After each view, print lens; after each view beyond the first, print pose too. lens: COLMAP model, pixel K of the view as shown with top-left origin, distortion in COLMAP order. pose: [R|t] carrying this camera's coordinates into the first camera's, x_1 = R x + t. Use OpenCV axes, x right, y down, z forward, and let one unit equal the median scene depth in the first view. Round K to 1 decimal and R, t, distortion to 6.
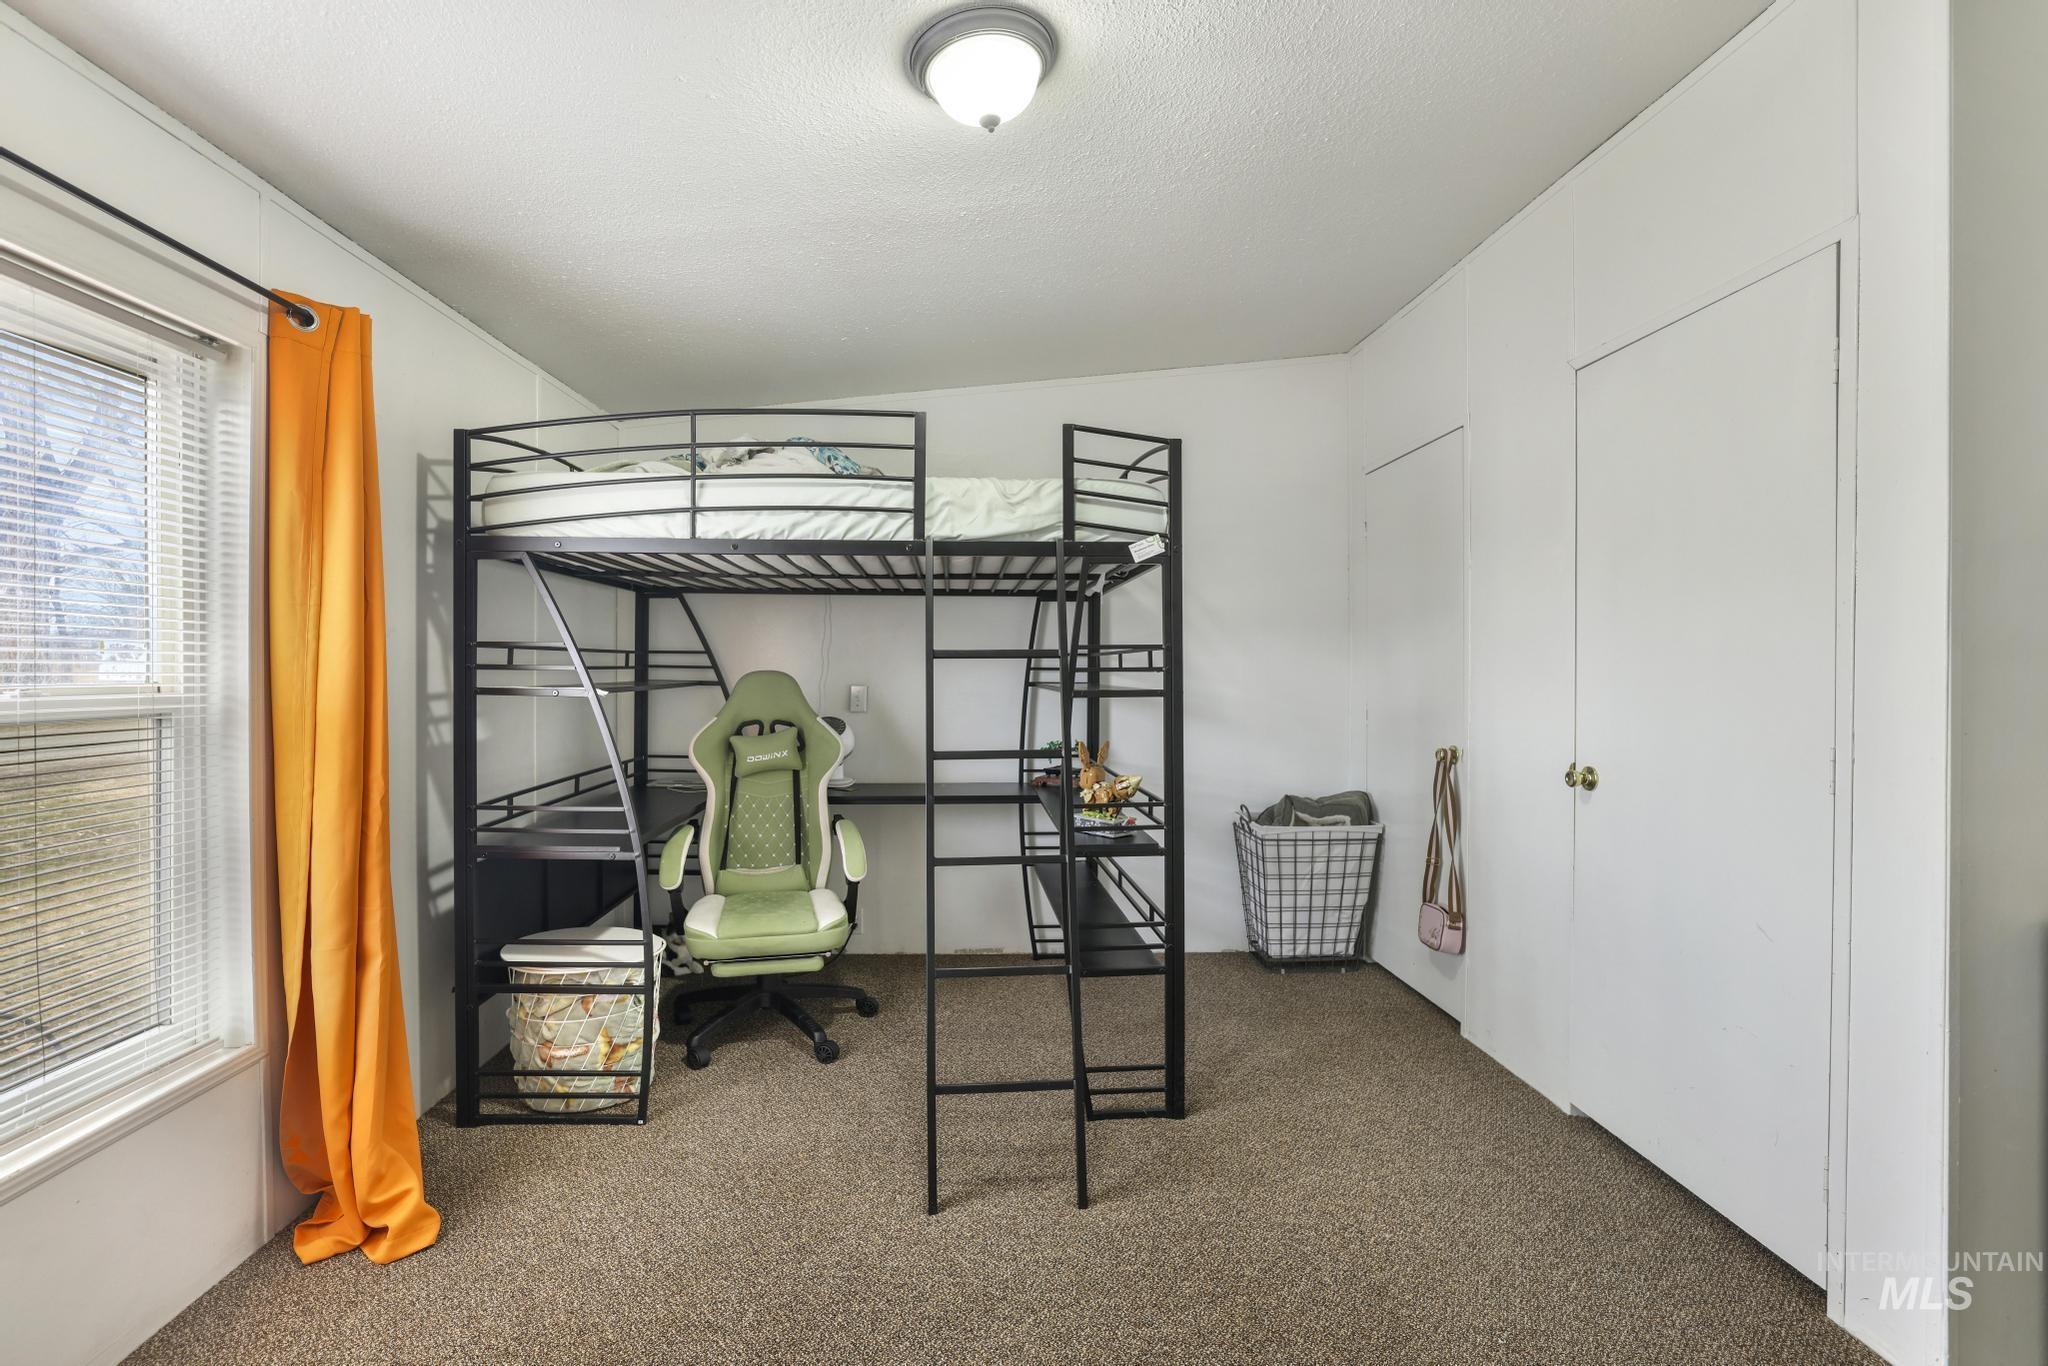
lens RADIAL K [[908.4, 0, 1008.3], [0, 908.4, 665.4], [0, 0, 1]] dist [-0.053517, 0.020775]
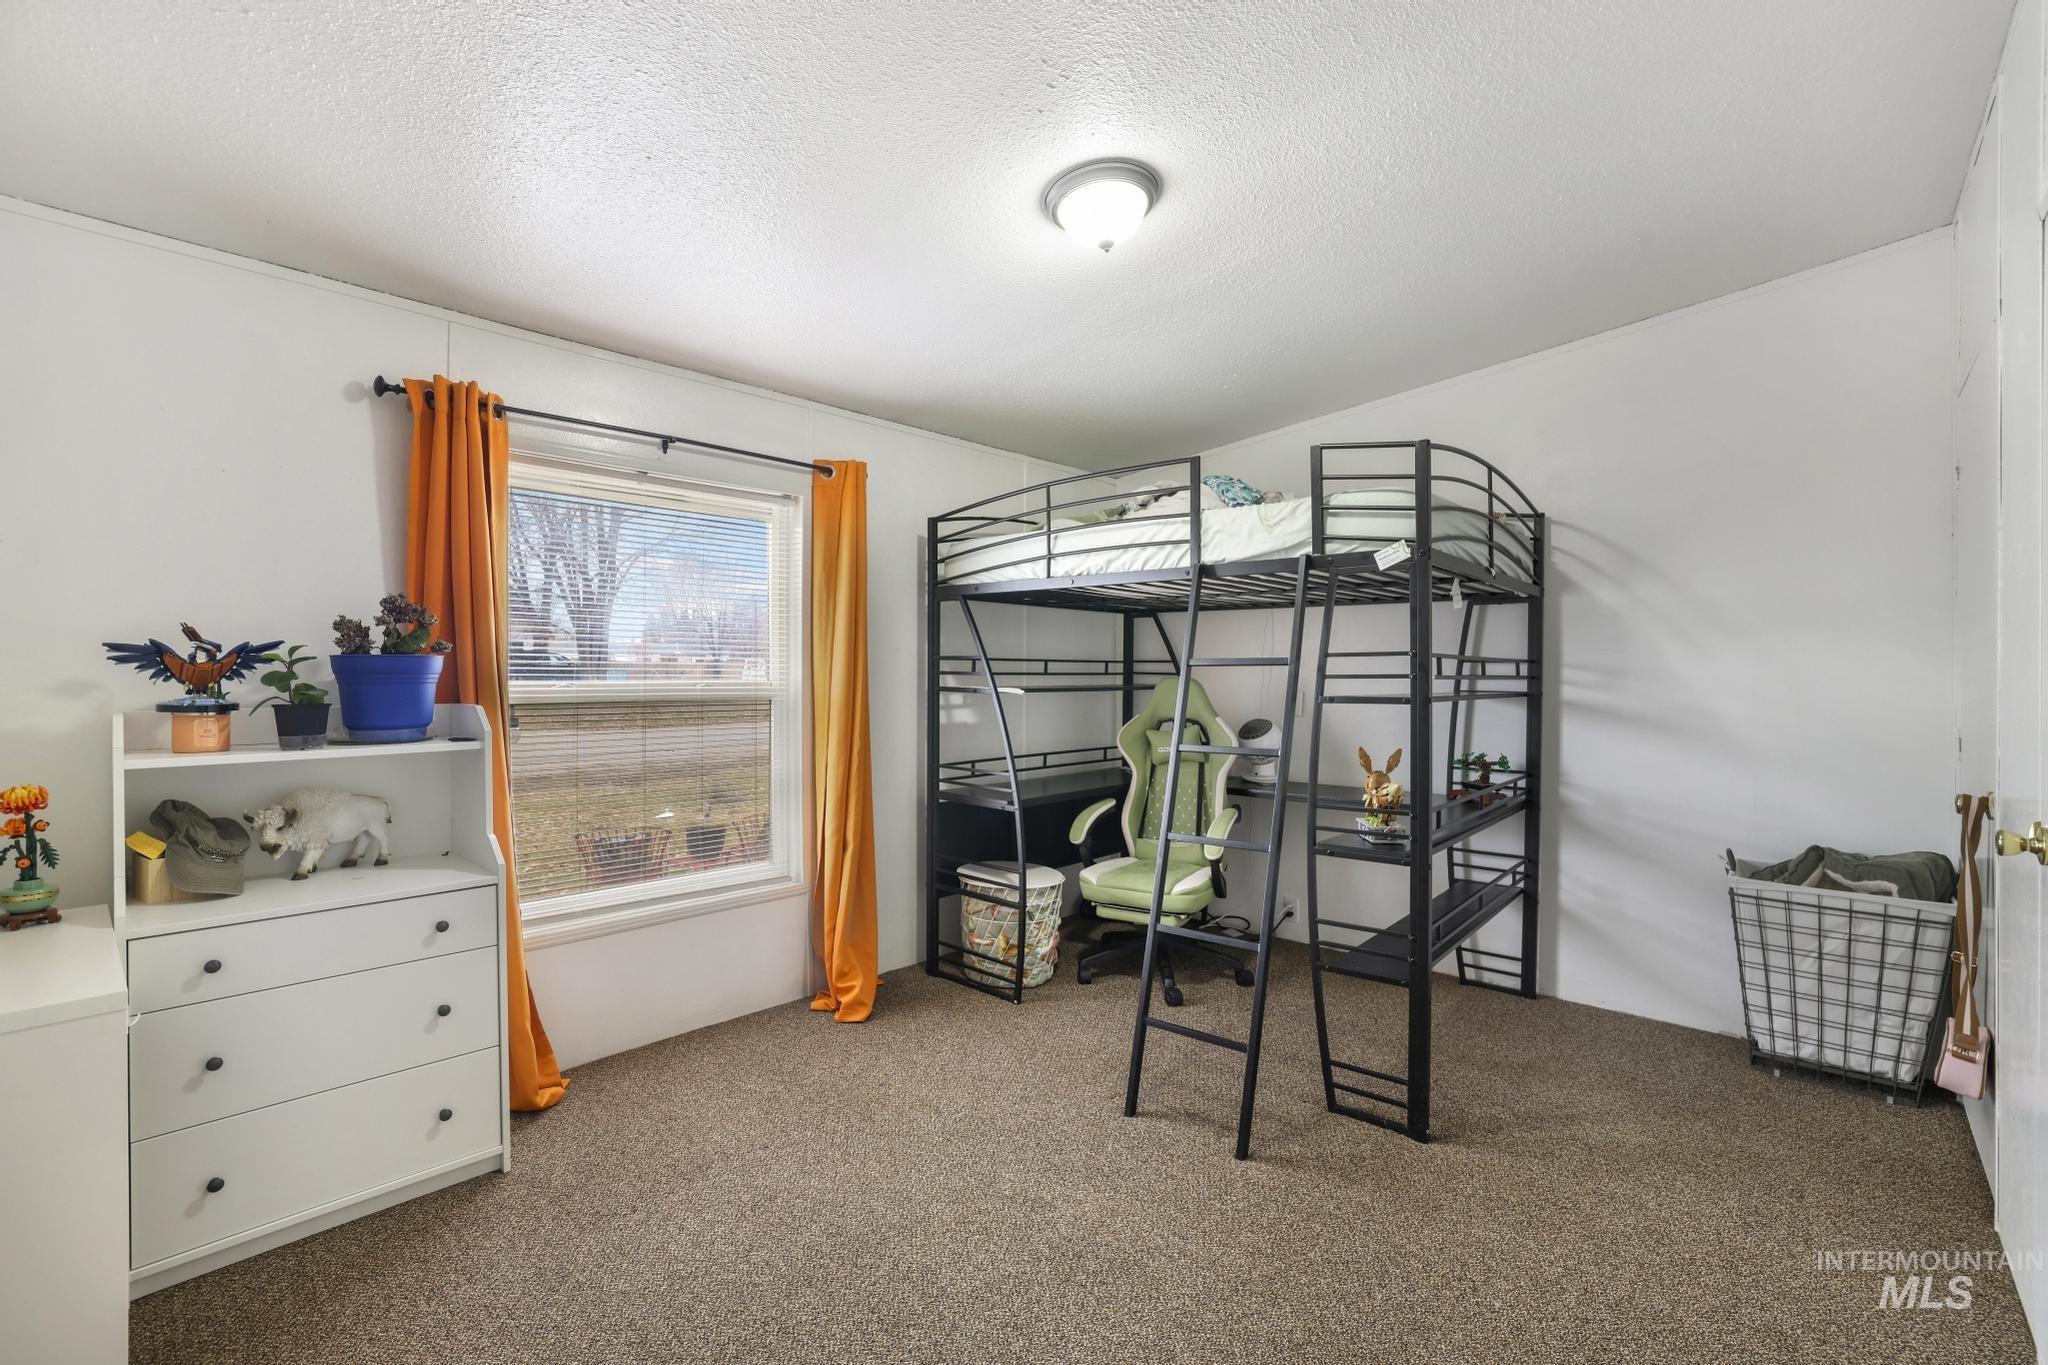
lens RADIAL K [[908.4, 0, 1008.3], [0, 908.4, 664.9], [0, 0, 1]] dist [-0.053517, 0.020775]
pose [[0.700238, -0.003661, -0.713900, 0.562890], [-0.002576, 0.999967, -0.007655, -0.000084], [0.713905, 0.007199, 0.700205, 0.006743]]
